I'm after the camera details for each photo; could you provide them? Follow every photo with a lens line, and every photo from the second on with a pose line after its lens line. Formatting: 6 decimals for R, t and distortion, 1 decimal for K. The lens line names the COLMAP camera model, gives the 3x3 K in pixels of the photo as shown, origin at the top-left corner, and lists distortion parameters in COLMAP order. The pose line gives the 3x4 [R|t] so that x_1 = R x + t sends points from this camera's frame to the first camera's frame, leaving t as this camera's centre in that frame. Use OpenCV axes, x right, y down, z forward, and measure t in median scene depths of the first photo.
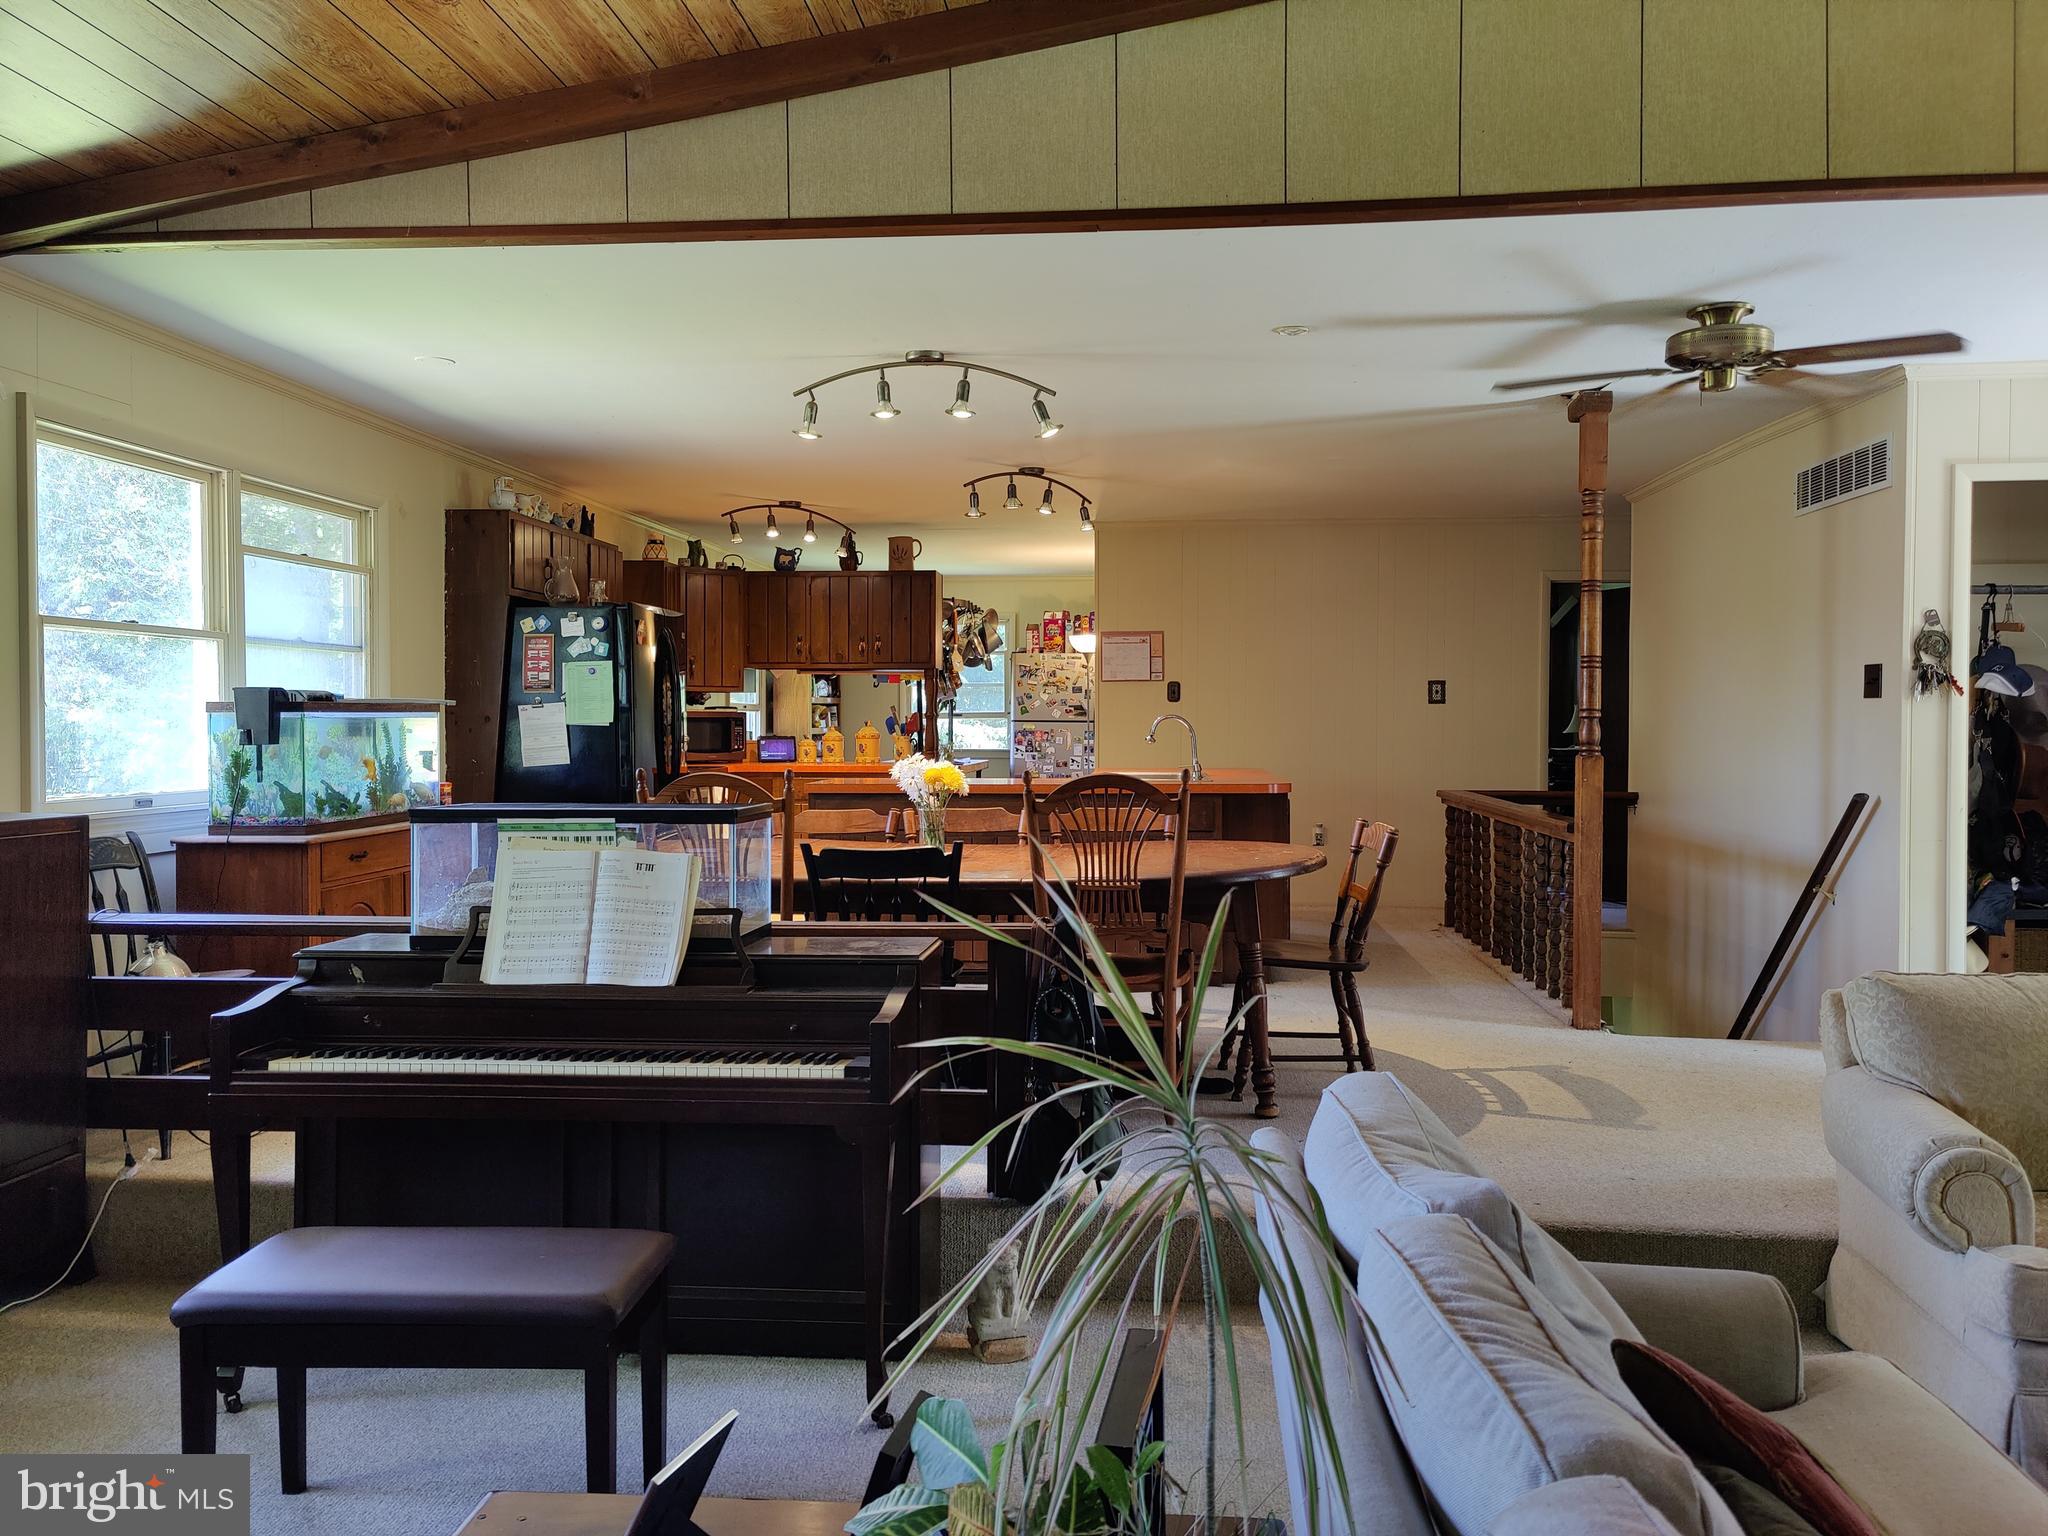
lens RADIAL K [[1515.8, 0, 1024.3], [0, 1515.8, 771.1], [0, 0, 1]] dist [0.046636, 0.000531]
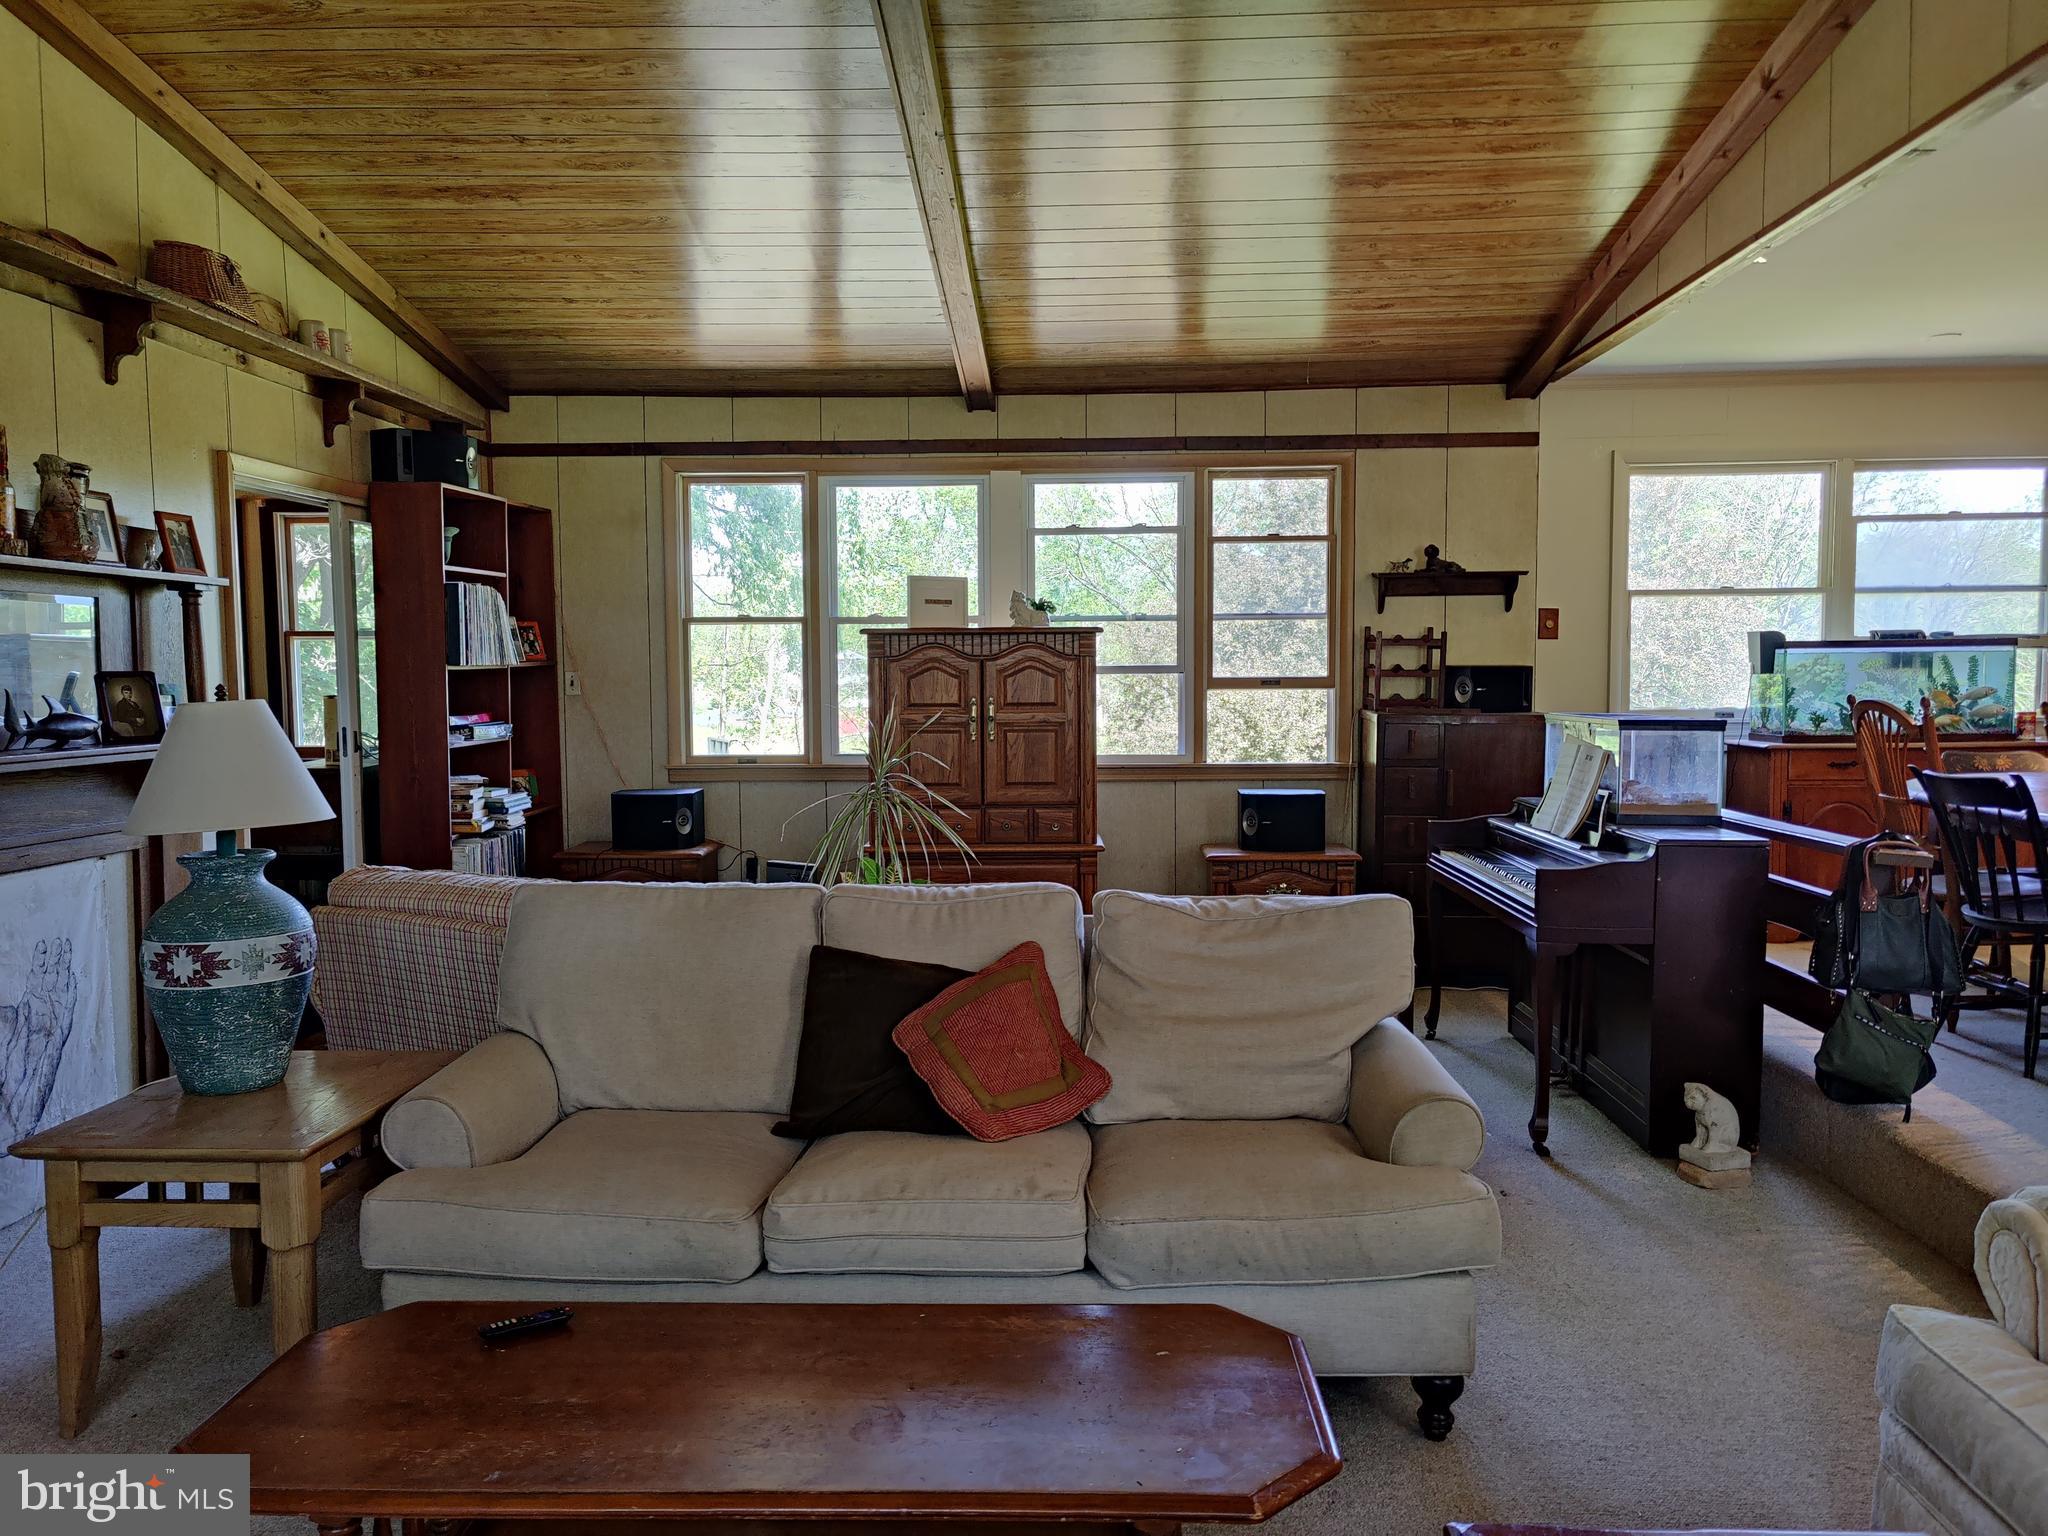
lens RADIAL K [[1514.8, 0, 1027.2], [0, 1514.8, 760.5], [0, 0, 1]] dist [0.045066, -0.020364]
pose [[0.047007, 0.059994, -0.997091, 0.407869], [-0.027428, 0.997896, 0.058750, -0.001371], [0.998518, 0.024587, 0.048553, 0.149679]]
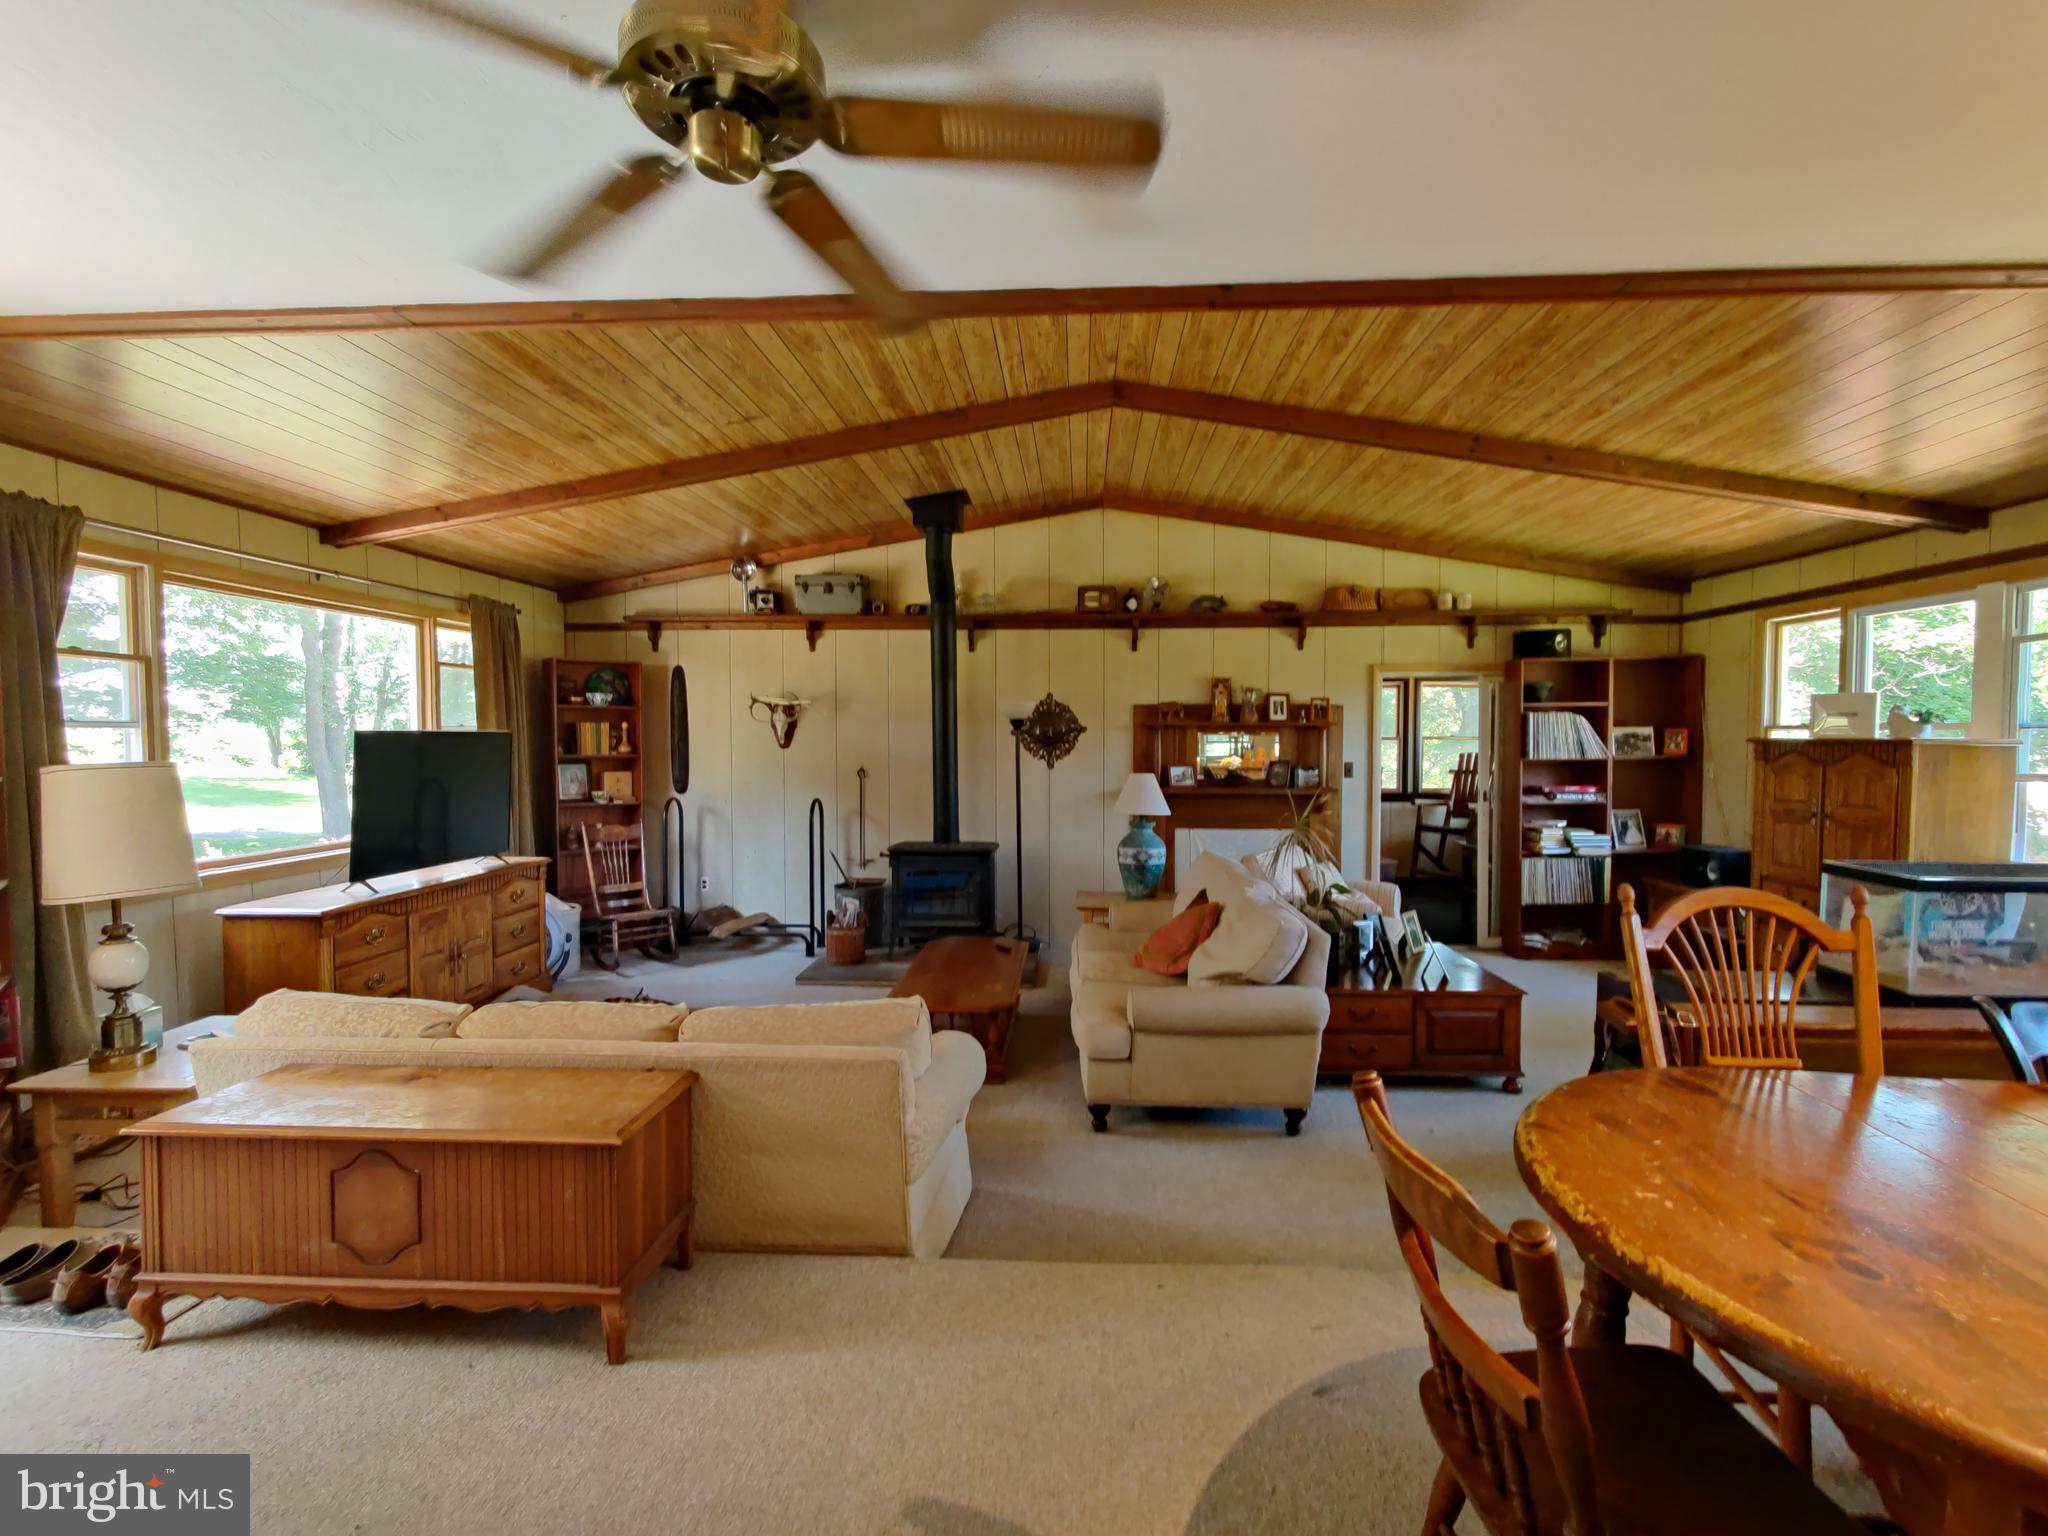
lens RADIAL K [[971.1, 0, 1036.6], [0, 971.1, 767.9], [0, 0, 1]] dist [0.004986, -0.000925]
pose [[-0.998898, 0.002809, -0.046853, 0.177025], [-0.000321, 0.997775, 0.066668, -0.036888], [0.046936, 0.066610, -0.996675, 0.631158]]
